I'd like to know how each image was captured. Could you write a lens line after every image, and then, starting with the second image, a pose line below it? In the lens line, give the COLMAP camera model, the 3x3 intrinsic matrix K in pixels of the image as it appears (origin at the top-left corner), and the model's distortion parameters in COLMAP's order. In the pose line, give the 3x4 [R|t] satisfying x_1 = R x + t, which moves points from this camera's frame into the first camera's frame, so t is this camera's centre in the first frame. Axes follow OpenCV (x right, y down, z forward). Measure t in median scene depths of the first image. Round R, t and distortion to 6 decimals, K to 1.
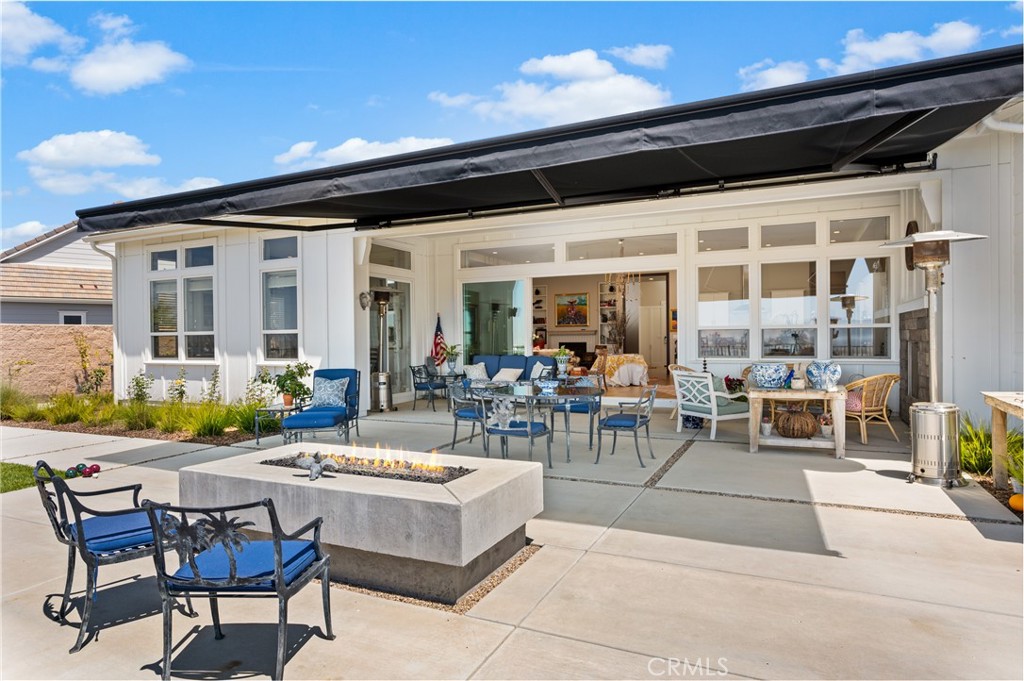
lens RADIAL K [[599.8, 0, 512.0], [0, 599.8, 340.5], [0, 0, 1]] dist [0.000304, -0.000092]
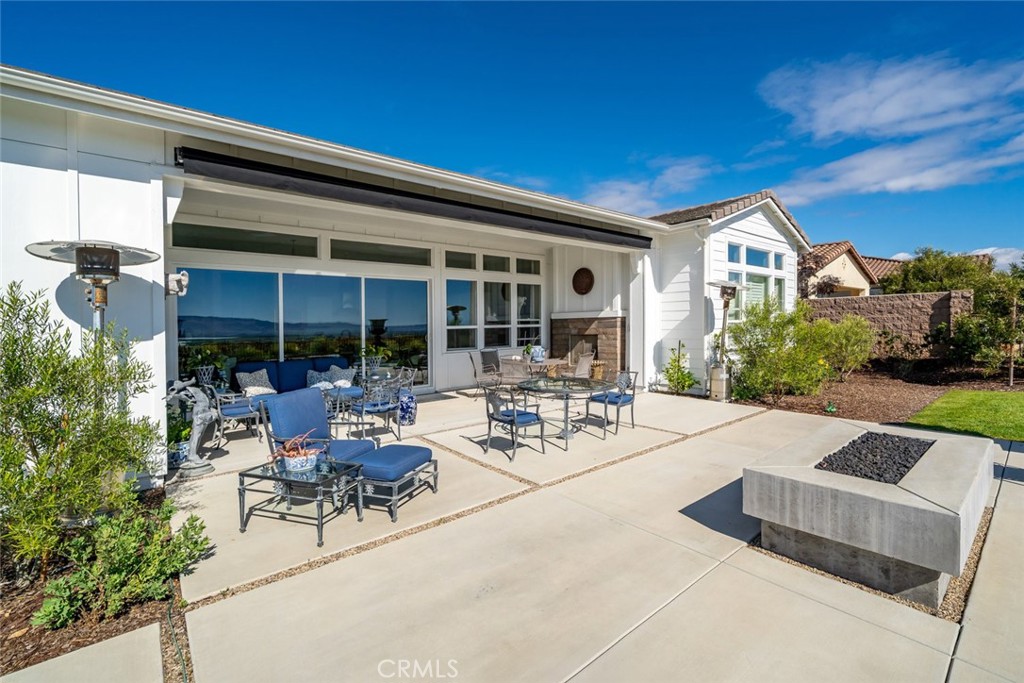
lens RADIAL K [[443.1, 0, 505.9], [0, 443.1, 334.6], [0, 0, 1]] dist [0.000824, 0.000823]
pose [[0.428302, -0.019097, 0.903434, -0.489249], [0.018396, 0.999754, 0.012412, -0.014529], [-0.903448, 0.011303, 0.428548, 0.488827]]
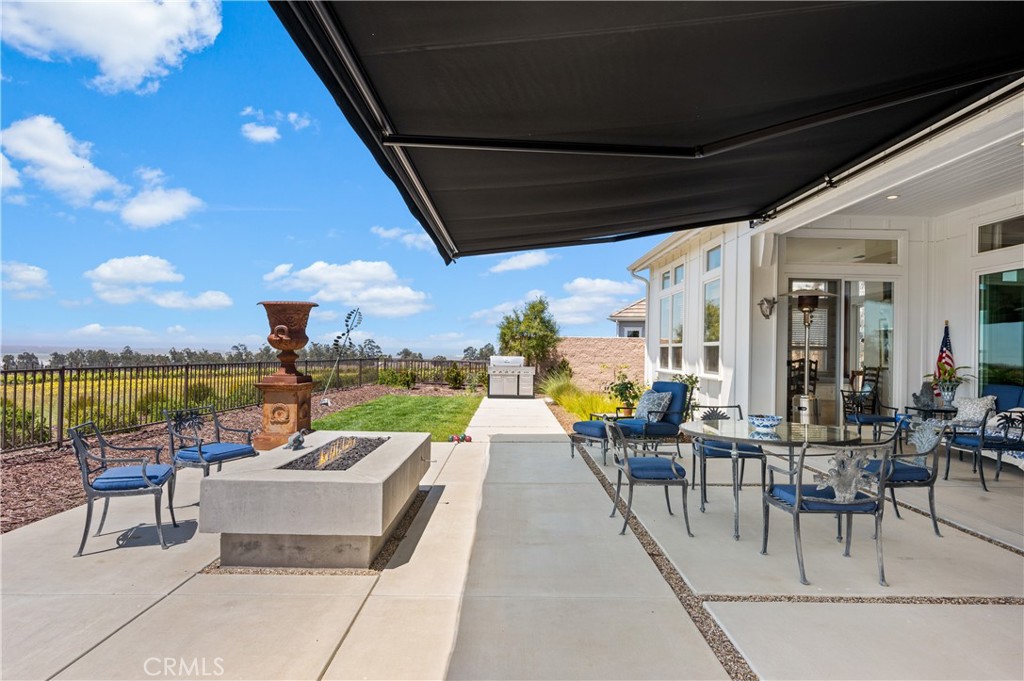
lens RADIAL K [[599.8, 0, 512.0], [0, 599.8, 340.5], [0, 0, 1]] dist [0.000304, -0.000092]
pose [[0.431998, 0.003018, -0.901870, 0.355288], [-0.029734, 0.999498, -0.010898, -0.000322], [0.901384, 0.031524, 0.431871, 0.298624]]
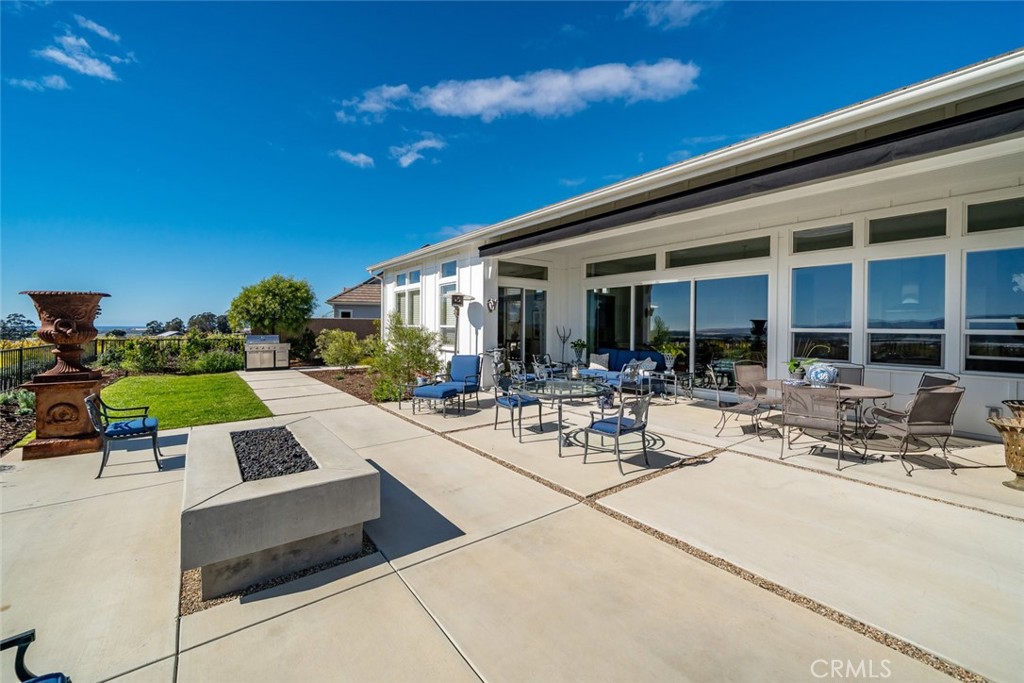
lens RADIAL K [[414.9, 0, 508.8], [0, 414.9, 328.2], [0, 0, 1]] dist [-0.001010, 0.000151]
pose [[0.885735, 0.018417, -0.463826, 0.215801], [-0.017769, 0.999825, 0.005767, -0.019385], [0.463851, 0.003134, 0.885908, 0.176937]]
